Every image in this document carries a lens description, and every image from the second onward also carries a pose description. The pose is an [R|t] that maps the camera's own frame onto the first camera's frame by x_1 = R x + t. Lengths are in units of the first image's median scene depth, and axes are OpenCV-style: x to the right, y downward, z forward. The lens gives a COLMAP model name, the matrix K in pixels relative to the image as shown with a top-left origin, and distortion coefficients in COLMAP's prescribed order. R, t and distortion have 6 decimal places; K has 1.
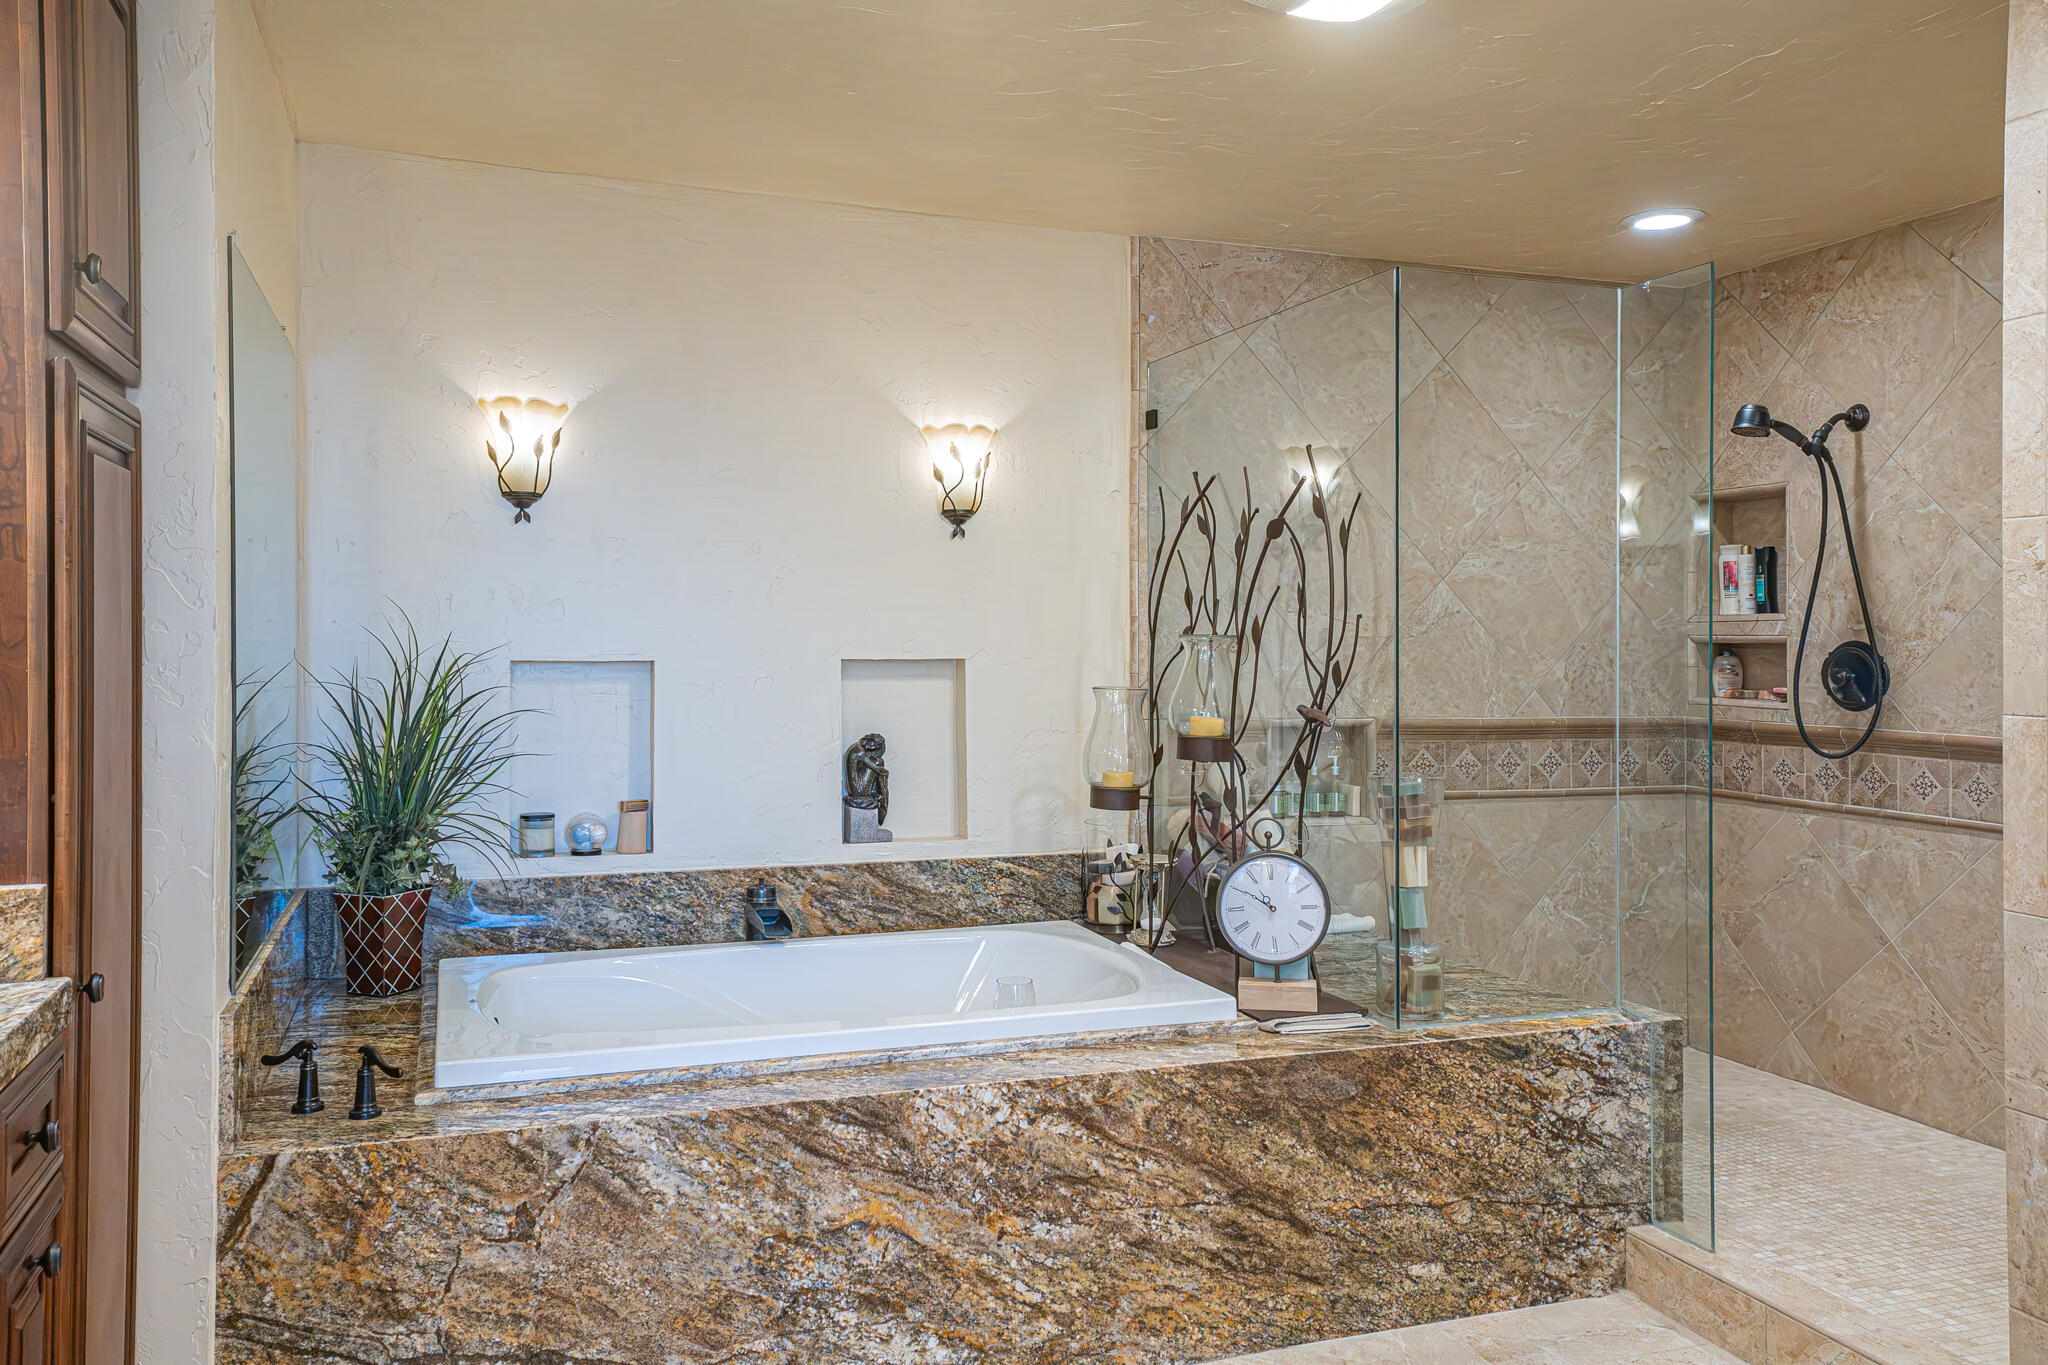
lens RADIAL K [[1547.8, 0, 1022.4], [0, 1547.8, 663.1], [0, 0, 1]] dist [0.024450, 0.012930]
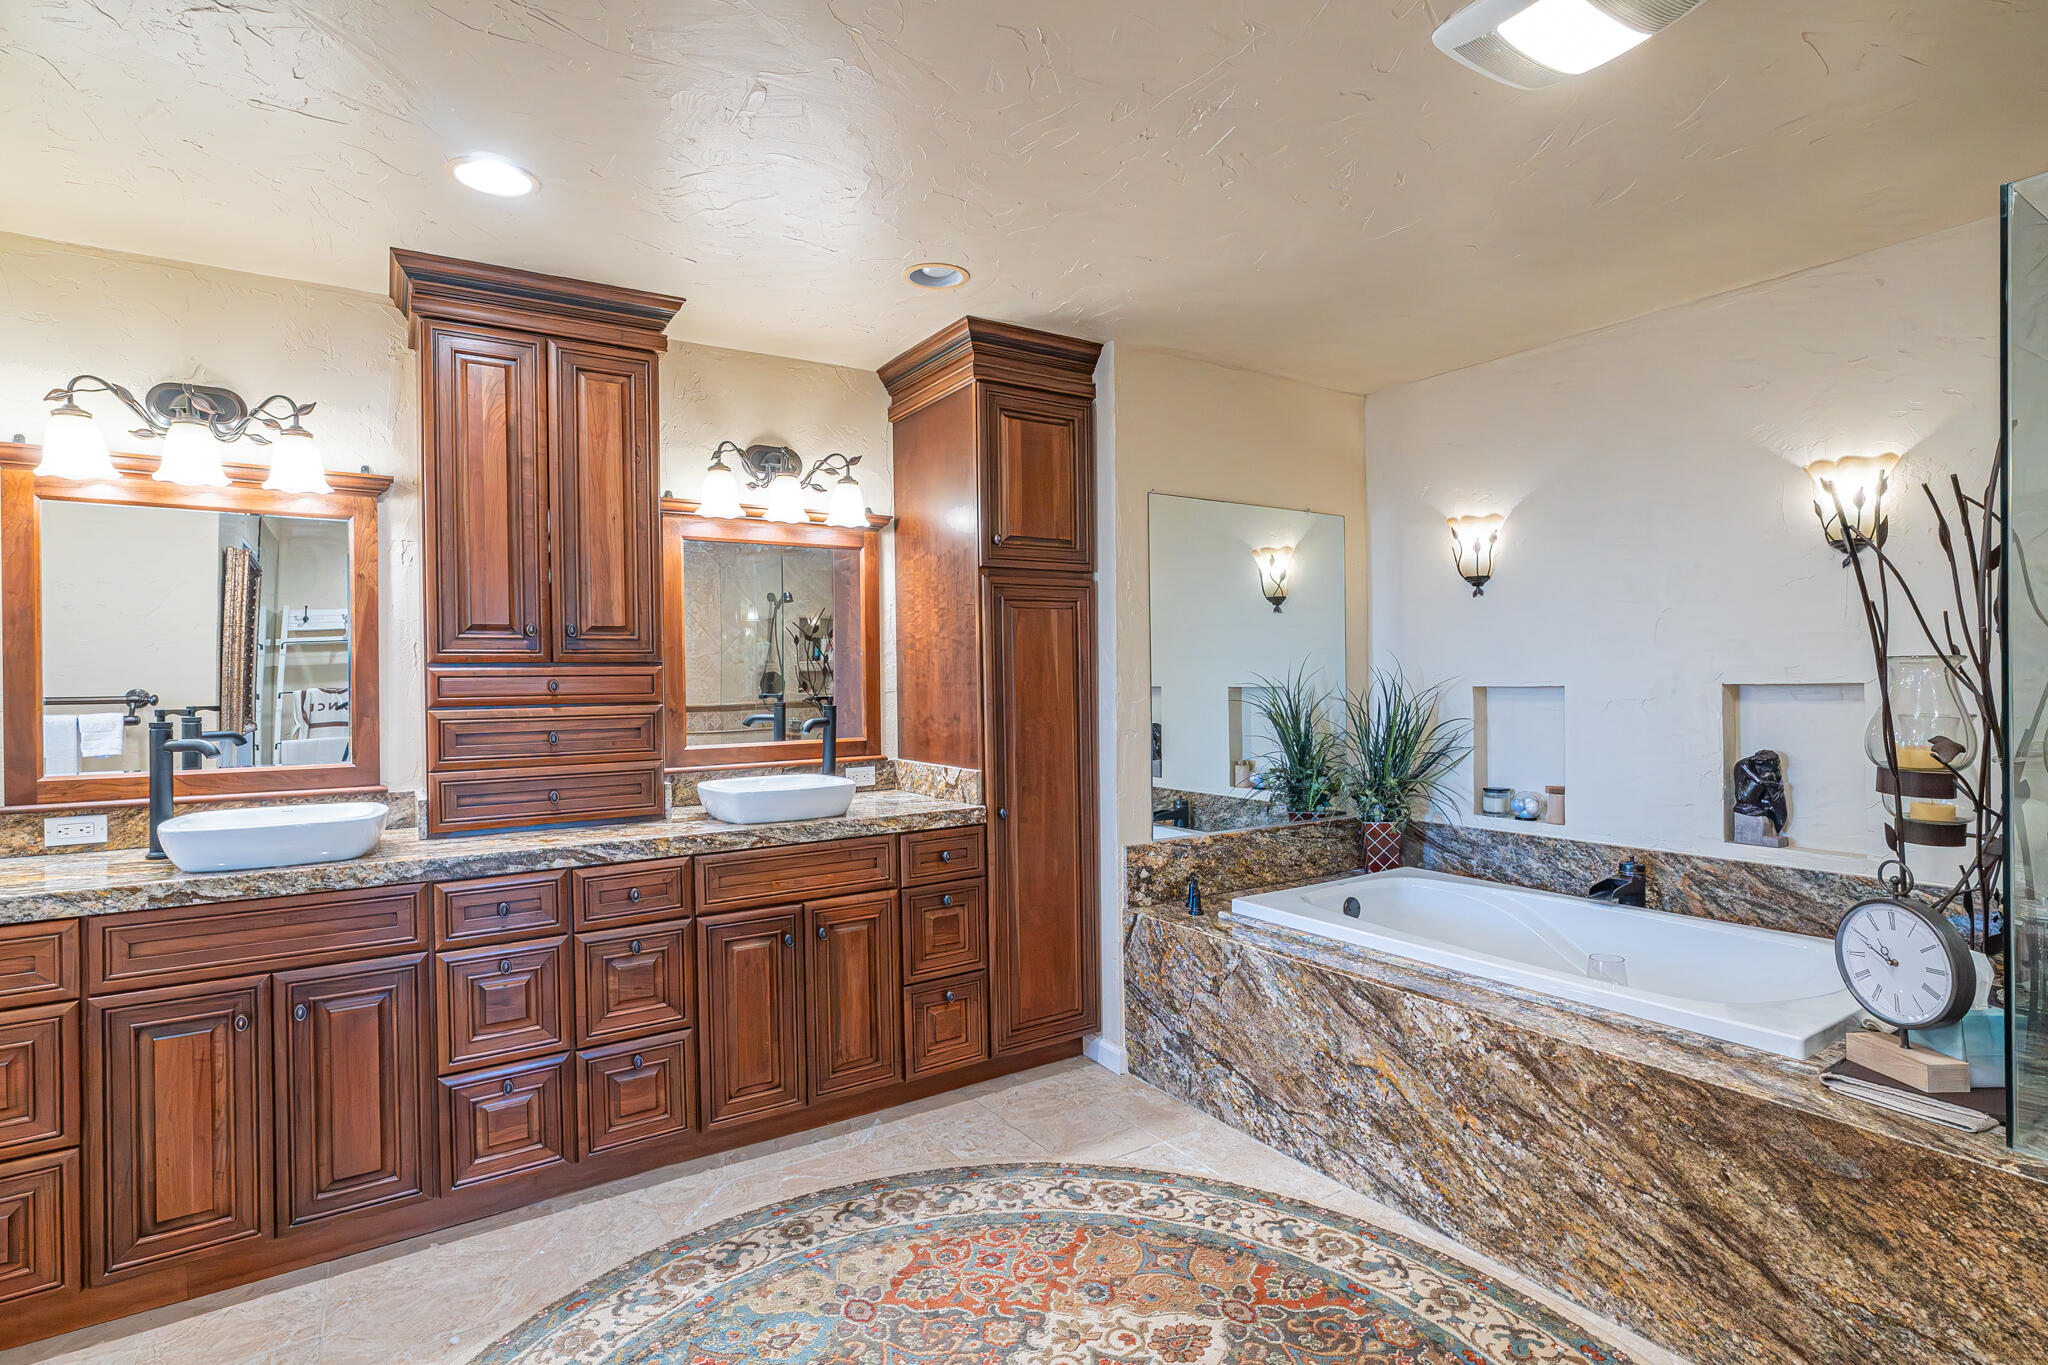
lens RADIAL K [[984.6, 0, 979.6], [0, 984.6, 691.6], [0, 0, 1]] dist [-0.000996, 0.002312]
pose [[0.209962, 0.003084, -0.977705, 0.688386], [0.006055, 0.999972, 0.004454, -0.005052], [0.977691, -0.006855, 0.209937, 0.412687]]
